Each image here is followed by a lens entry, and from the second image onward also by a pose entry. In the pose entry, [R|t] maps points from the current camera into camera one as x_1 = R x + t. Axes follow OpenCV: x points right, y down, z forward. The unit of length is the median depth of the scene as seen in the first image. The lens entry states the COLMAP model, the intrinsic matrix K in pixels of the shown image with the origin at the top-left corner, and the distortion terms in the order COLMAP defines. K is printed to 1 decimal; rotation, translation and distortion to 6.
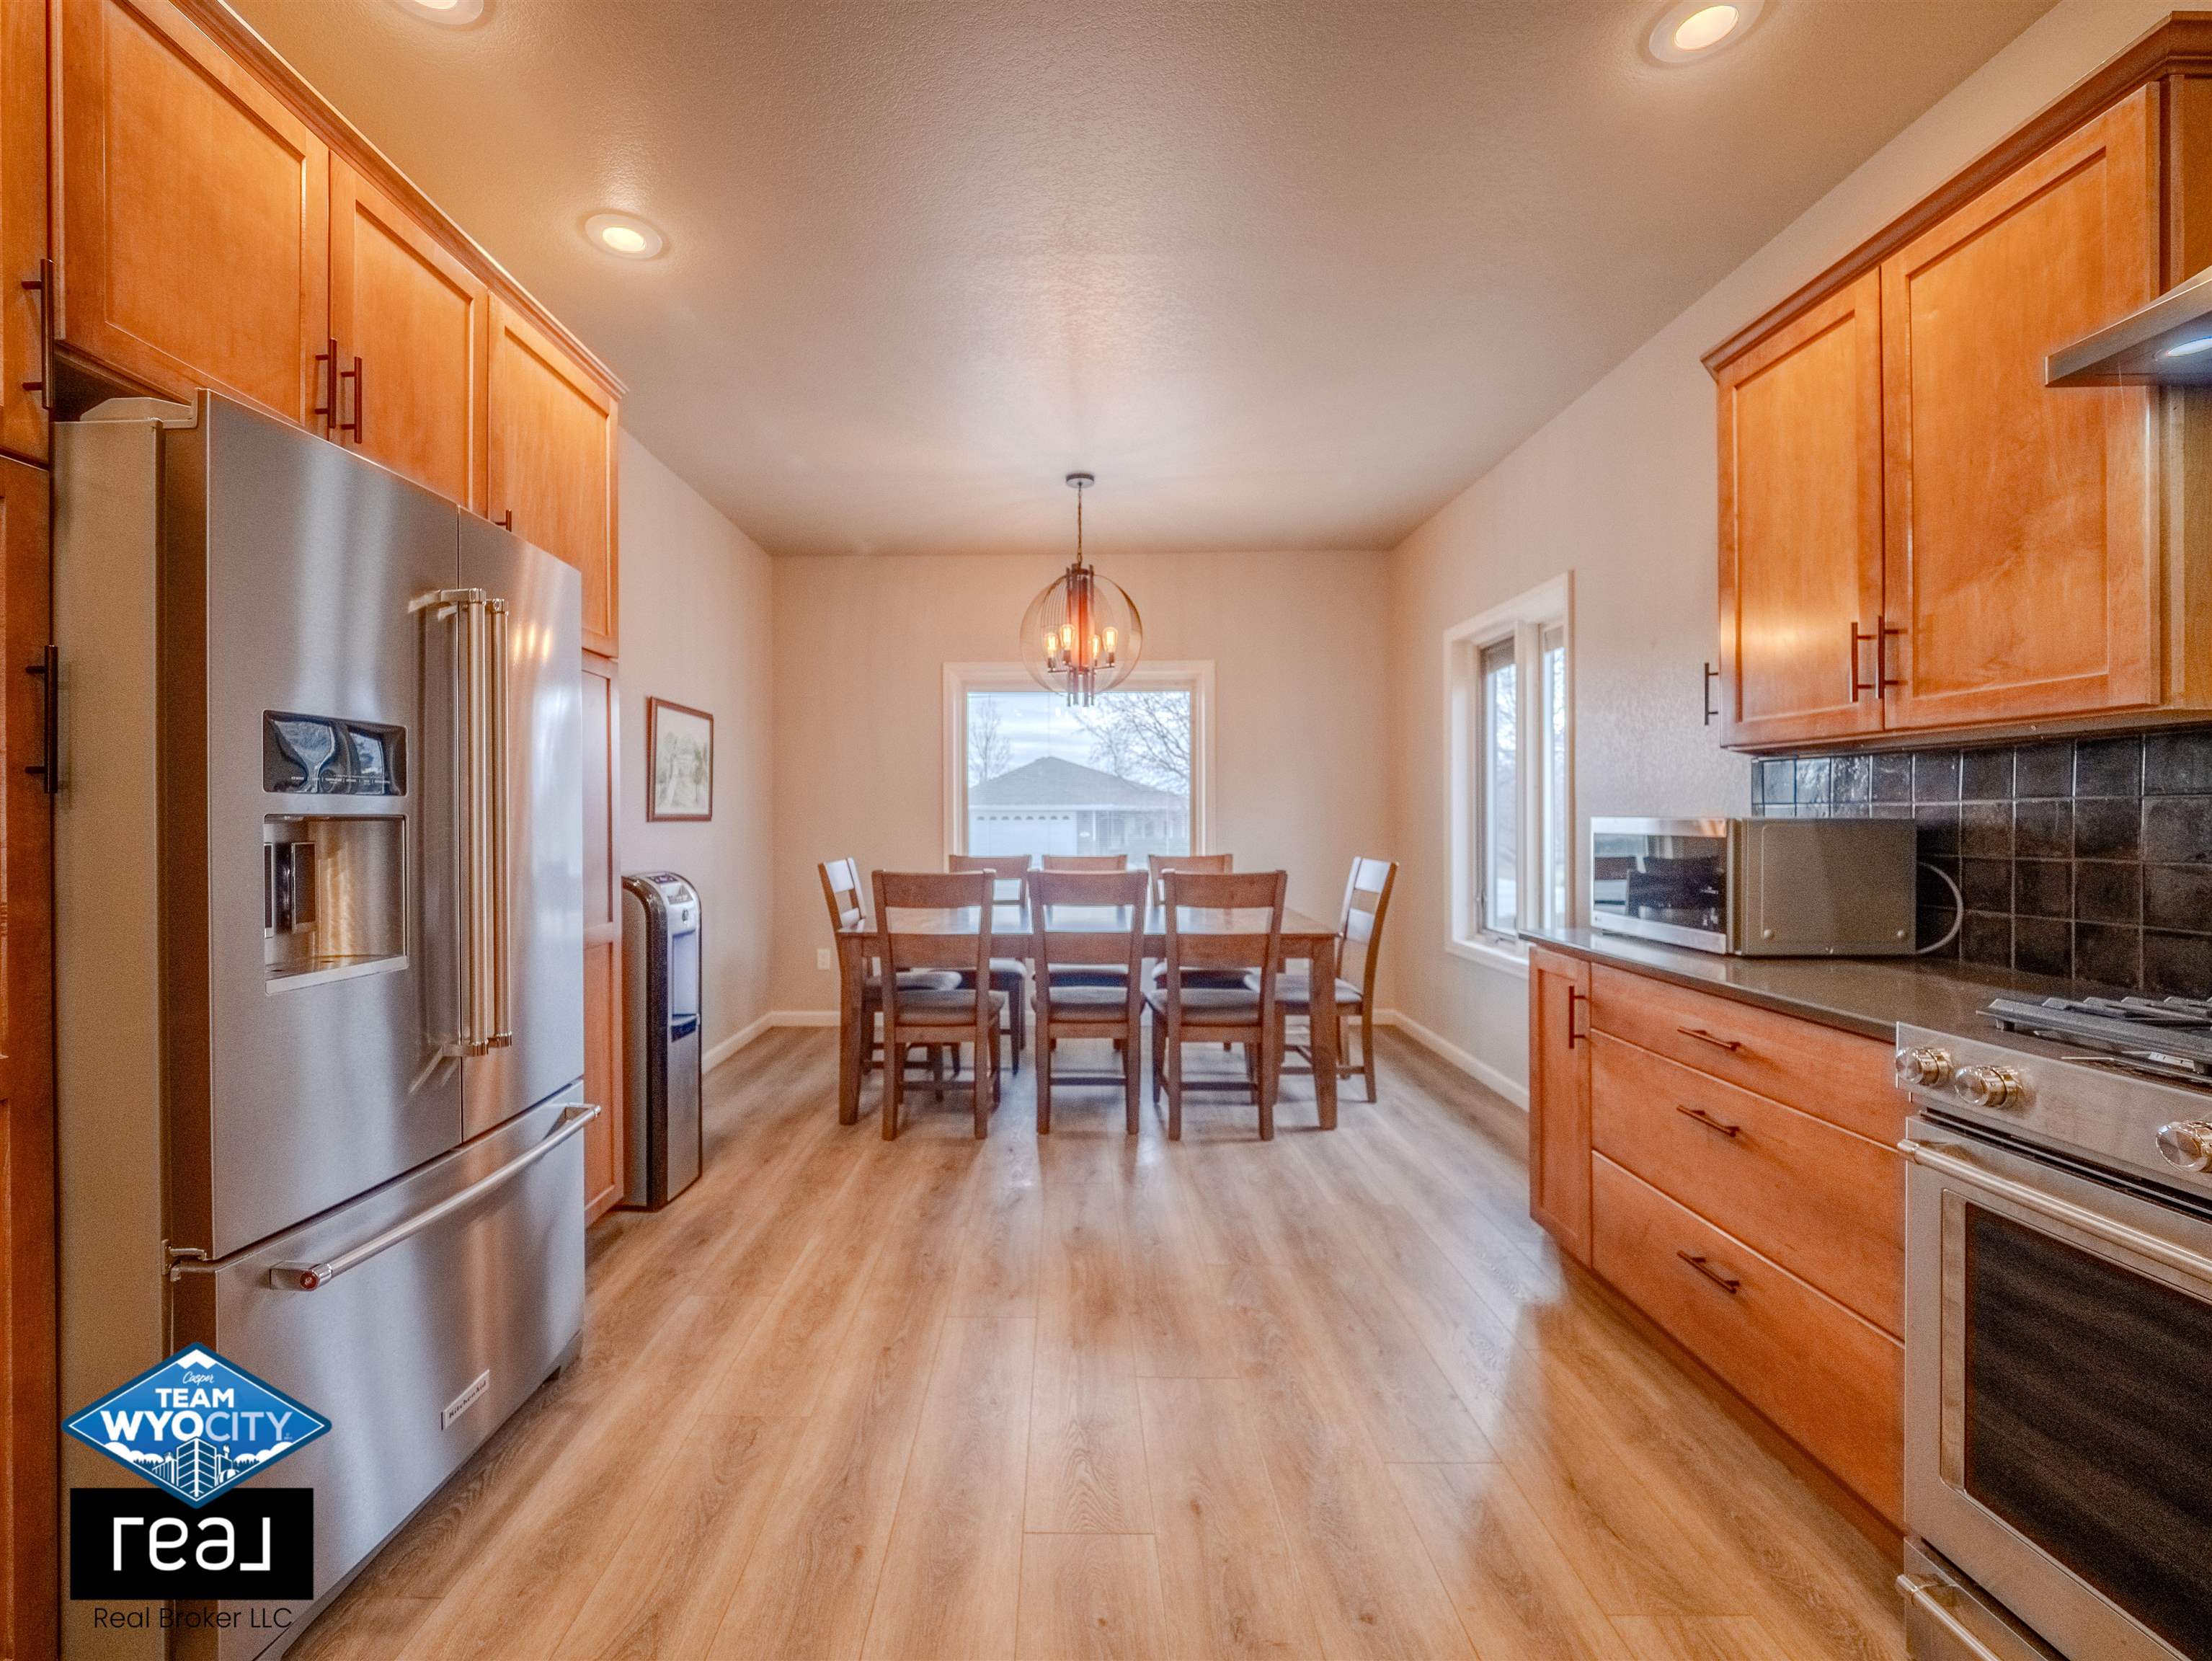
lens RADIAL K [[958.8, 0, 1098.7], [0, 958.8, 826.5], [0, 0, 1]] dist [0.000306, 0.000091]
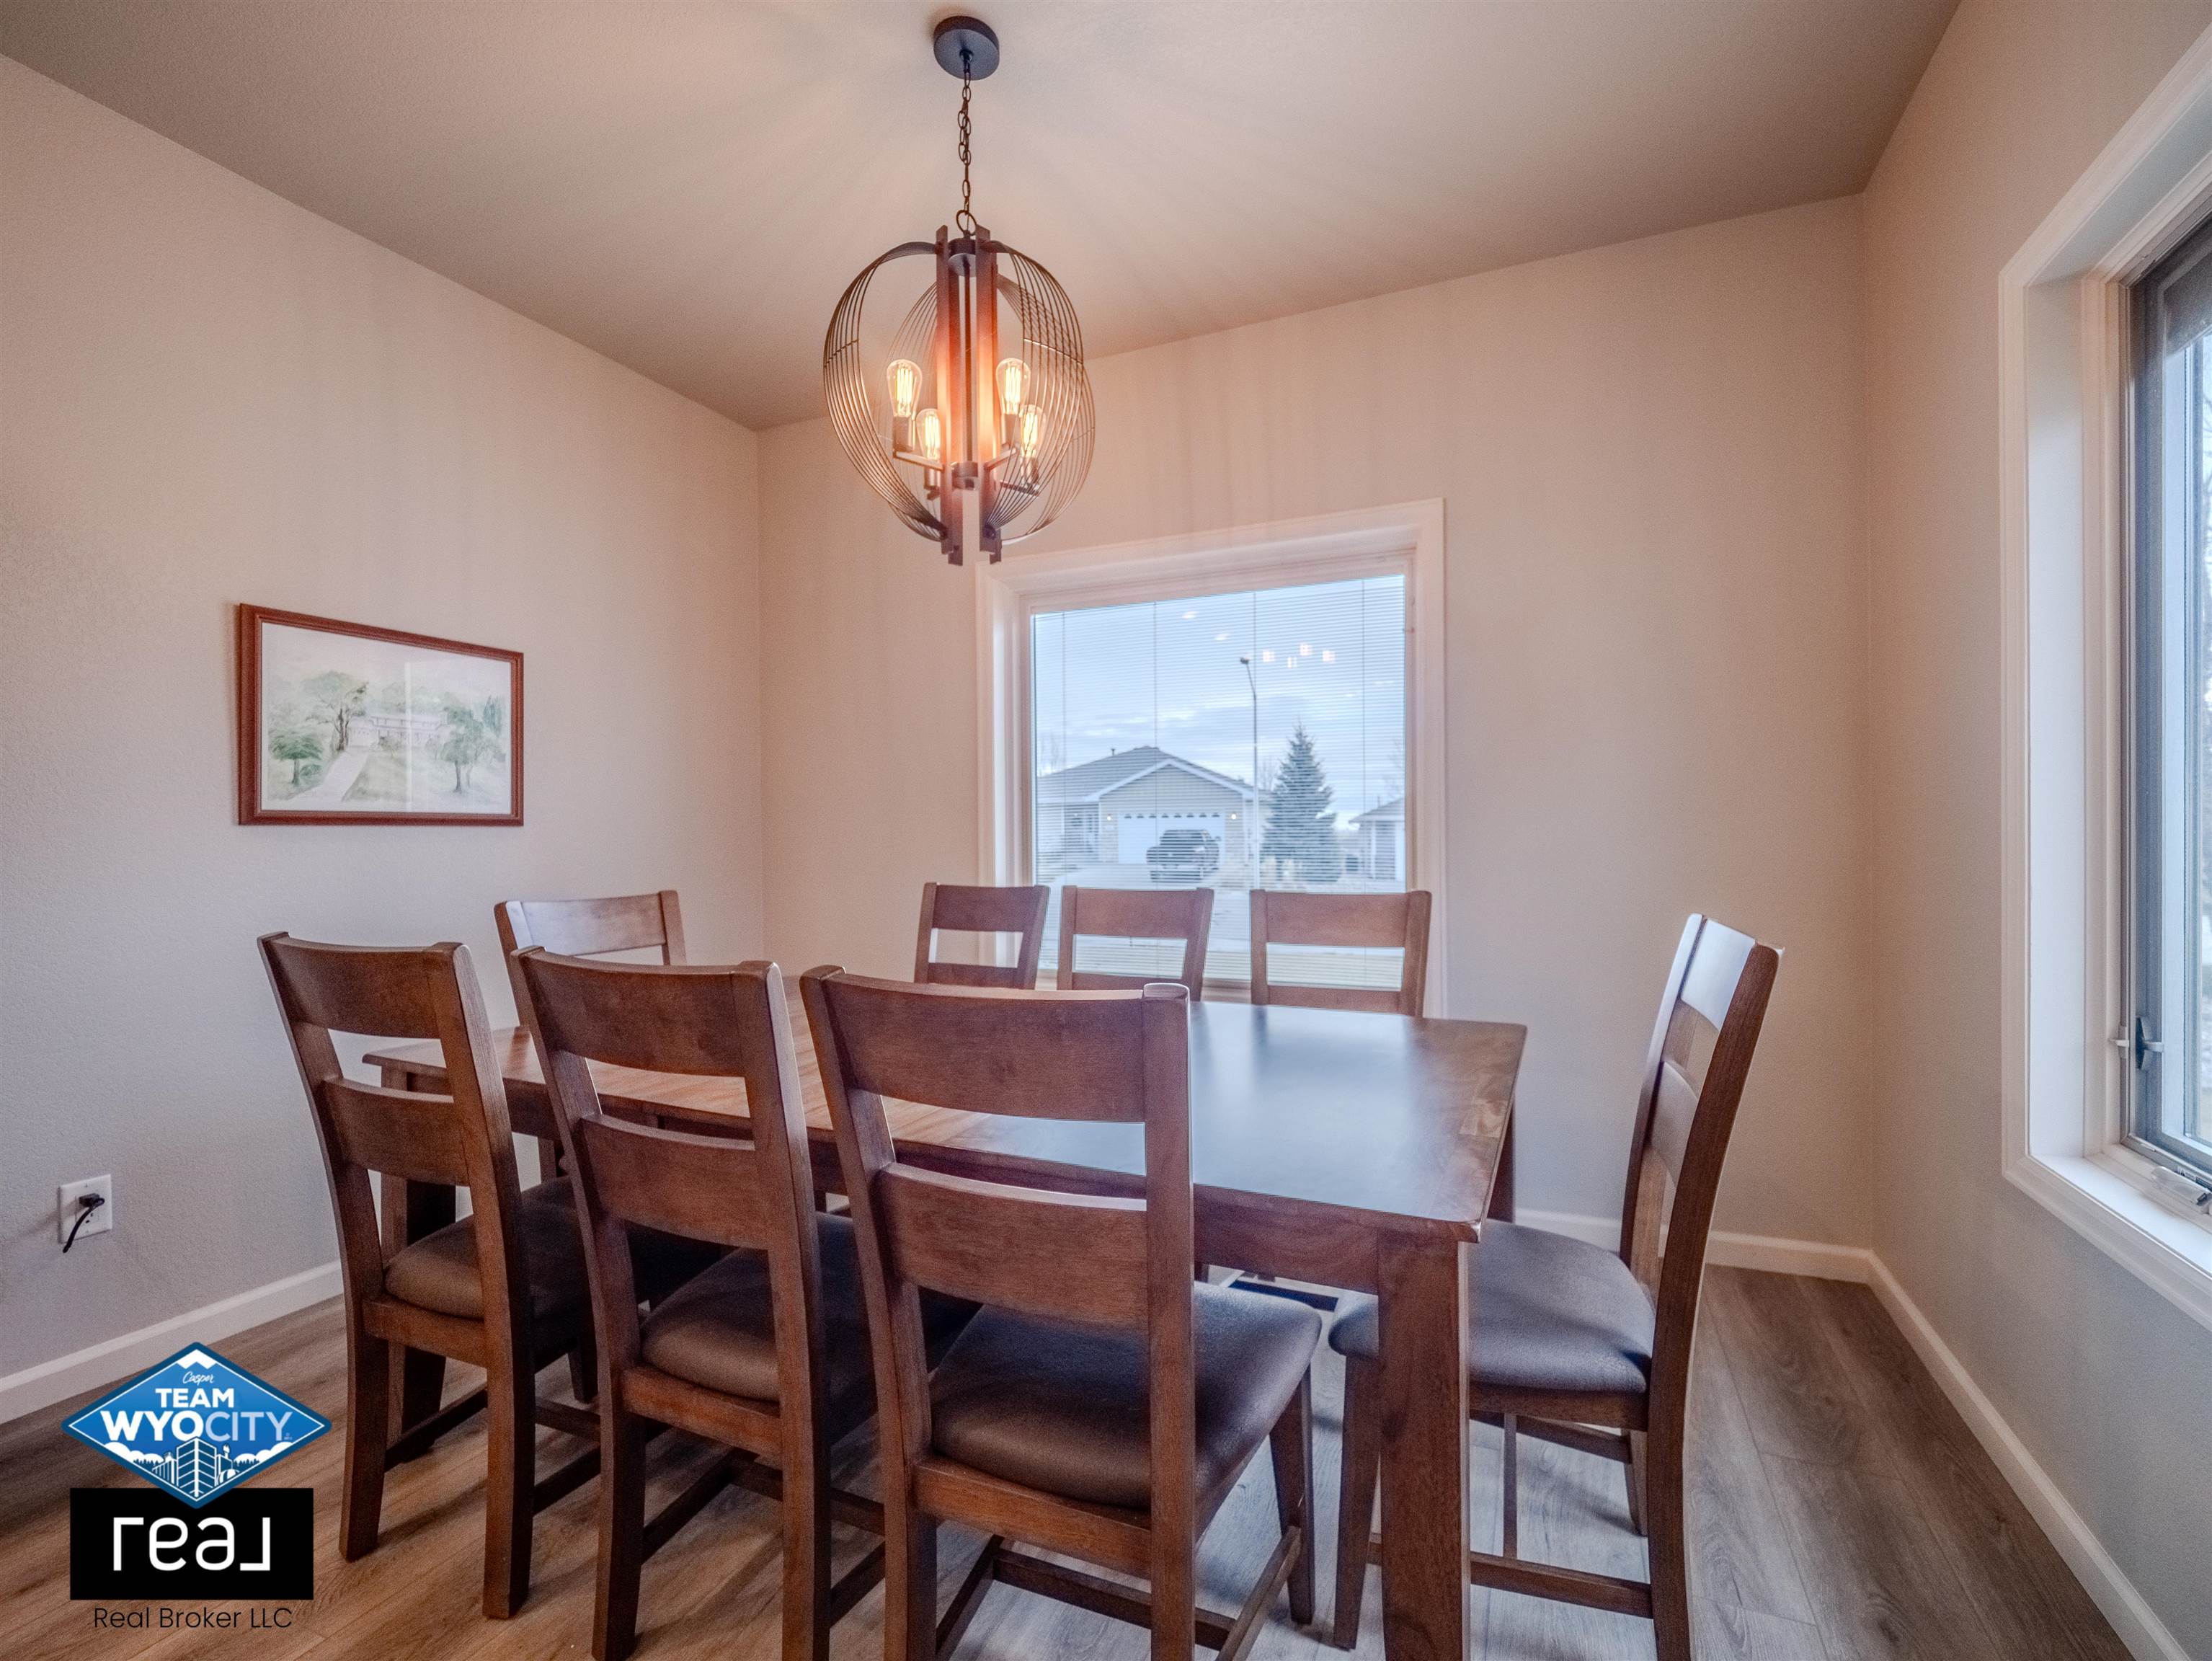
lens RADIAL K [[1012.1, 0, 1106.0], [0, 1012.1, 830.5], [0, 0, 1]] dist [-0.002173, -0.000452]
pose [[0.907024, 0.003125, -0.421068, 0.221504], [0.000609, 0.999962, 0.008733, -0.004451], [0.421079, -0.008177, 0.906987, 0.531569]]
